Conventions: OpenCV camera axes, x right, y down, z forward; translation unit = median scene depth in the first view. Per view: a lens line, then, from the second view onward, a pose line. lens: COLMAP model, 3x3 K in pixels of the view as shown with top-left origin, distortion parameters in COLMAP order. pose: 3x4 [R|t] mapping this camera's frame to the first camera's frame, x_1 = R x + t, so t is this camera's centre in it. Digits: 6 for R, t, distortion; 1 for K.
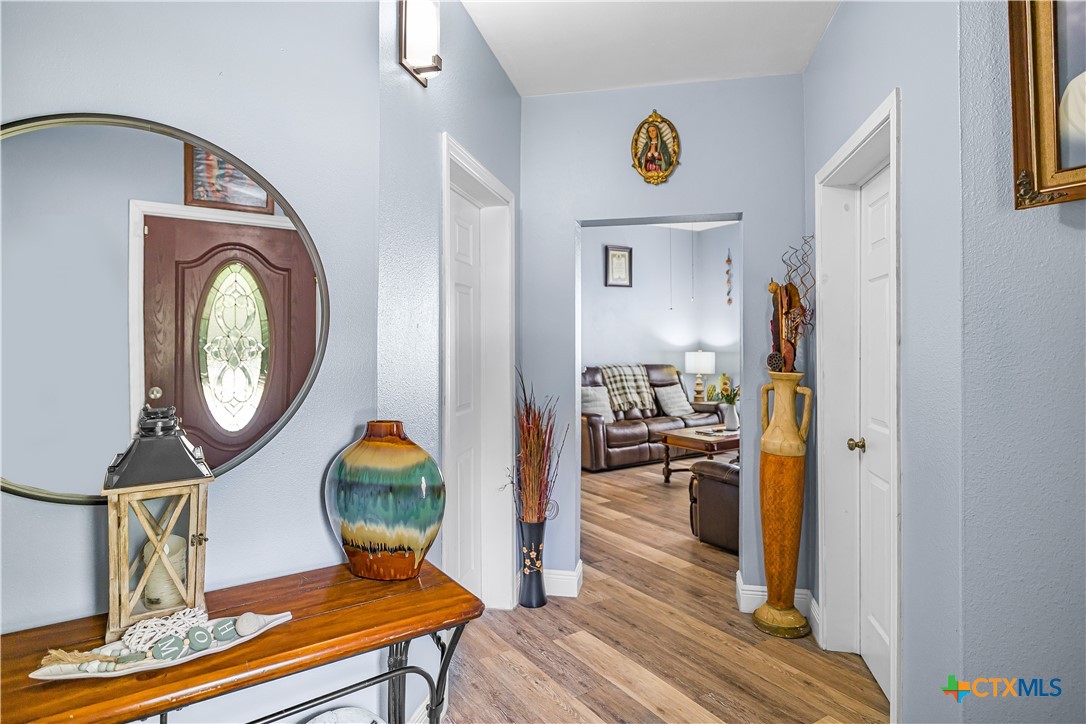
lens RADIAL K [[598.9, 0, 545.8], [0, 598.9, 326.8], [0, 0, 1]] dist [0.005964, -0.000010]
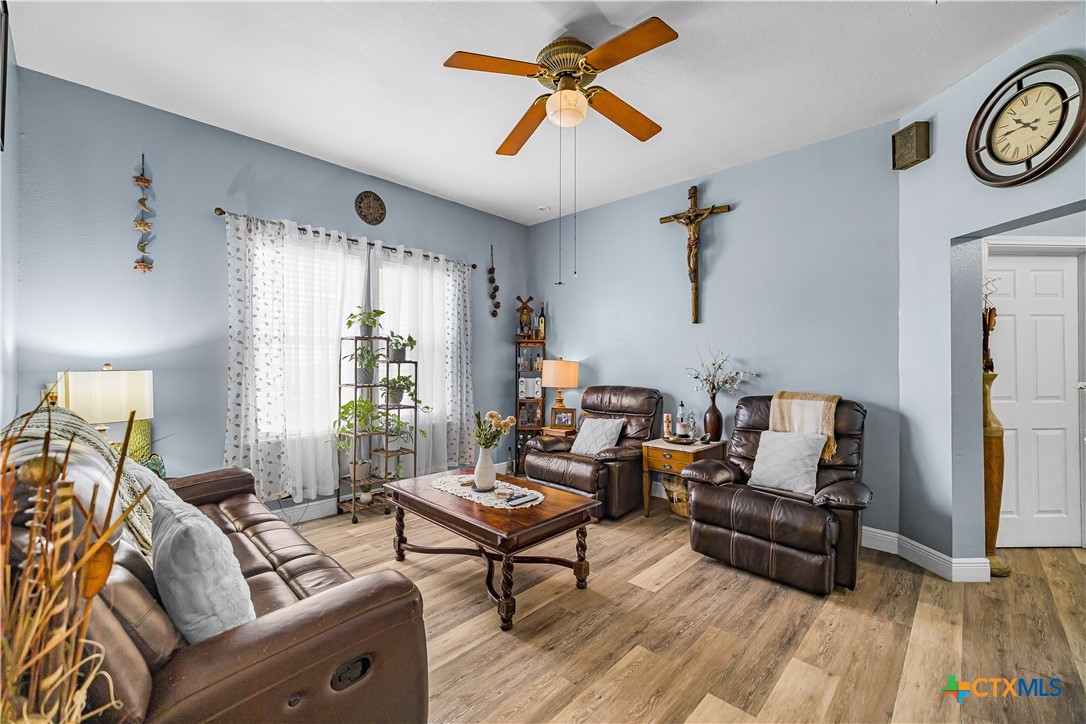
lens RADIAL K [[456.4, 0, 545.1], [0, 456.4, 356.8], [0, 0, 1]] dist [-0.000932, -0.000063]
pose [[-0.233879, 0.007564, 0.972236, -0.139842], [-0.030459, 0.999422, -0.015103, 0.031482], [-0.971788, -0.033146, -0.233513, 0.850056]]
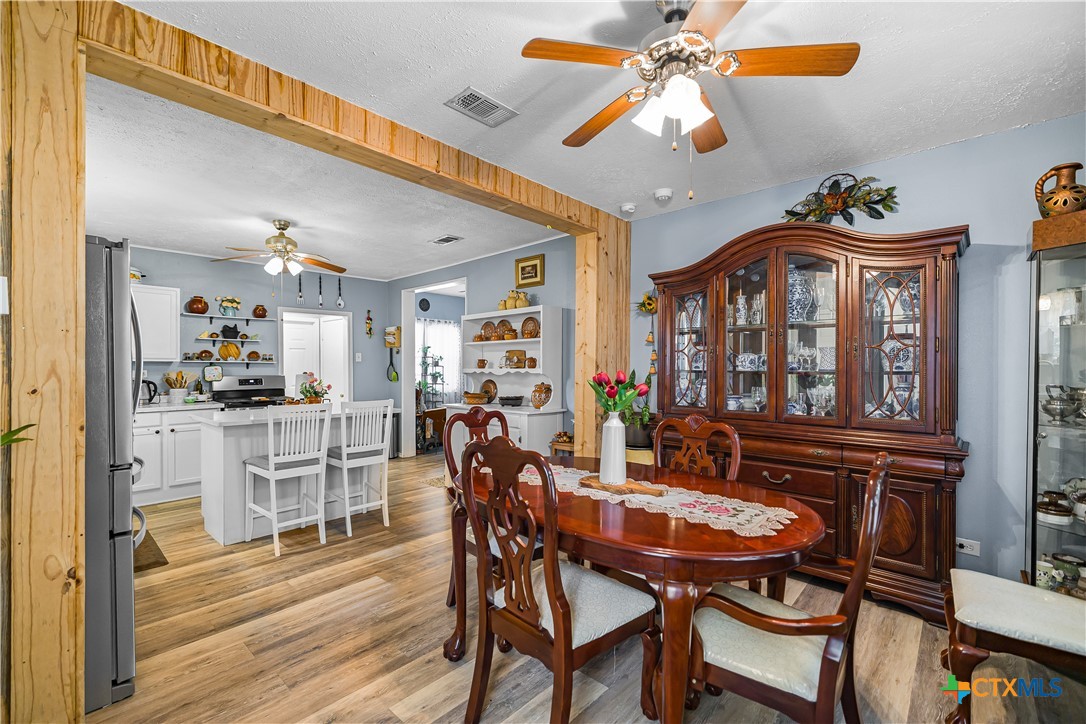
lens RADIAL K [[456.4, 0, 541.8], [0, 456.4, 363.3], [0, 0, 1]] dist [-0.000932, -0.000063]
pose [[-0.215976, 0.000188, 0.976399, -0.995548], [-0.026934, 0.999618, -0.006150, 0.025916], [-0.976027, -0.027627, -0.215888, 0.879035]]
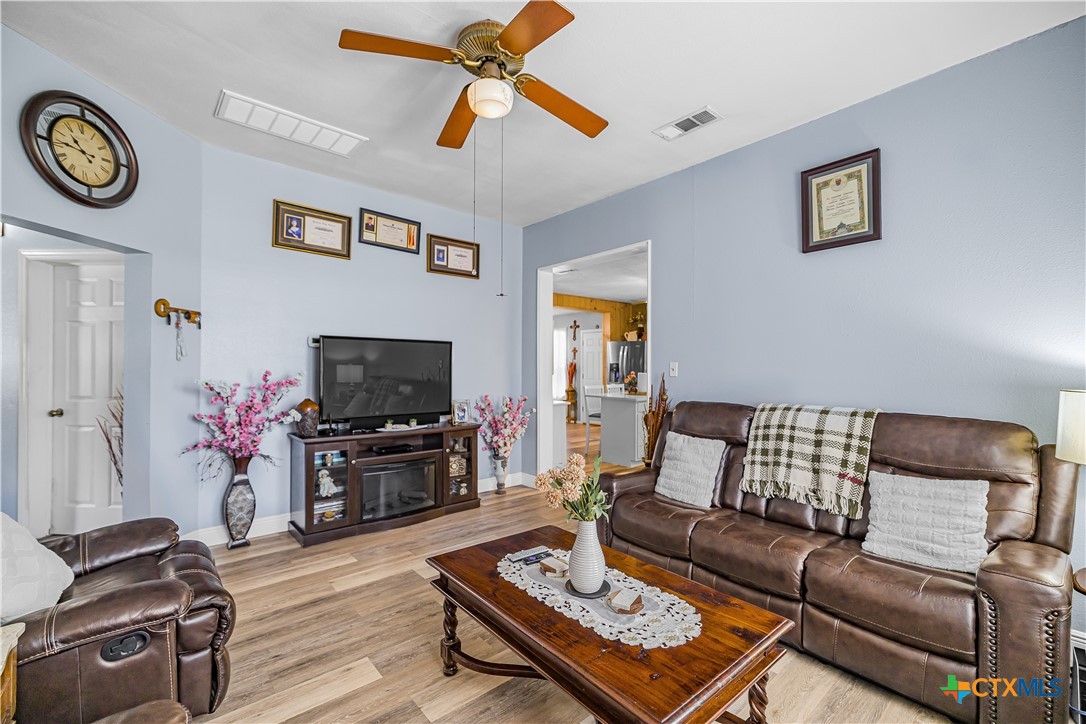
lens RADIAL K [[456.4, 0, 547.2], [0, 456.4, 361.5], [0, 0, 1]] dist [-0.000932, -0.000063]
pose [[0.133127, -0.007126, -0.991073, 0.475943], [0.021339, 0.999763, -0.004322, 0.024321], [0.990869, -0.020573, 0.133247, 0.757878]]
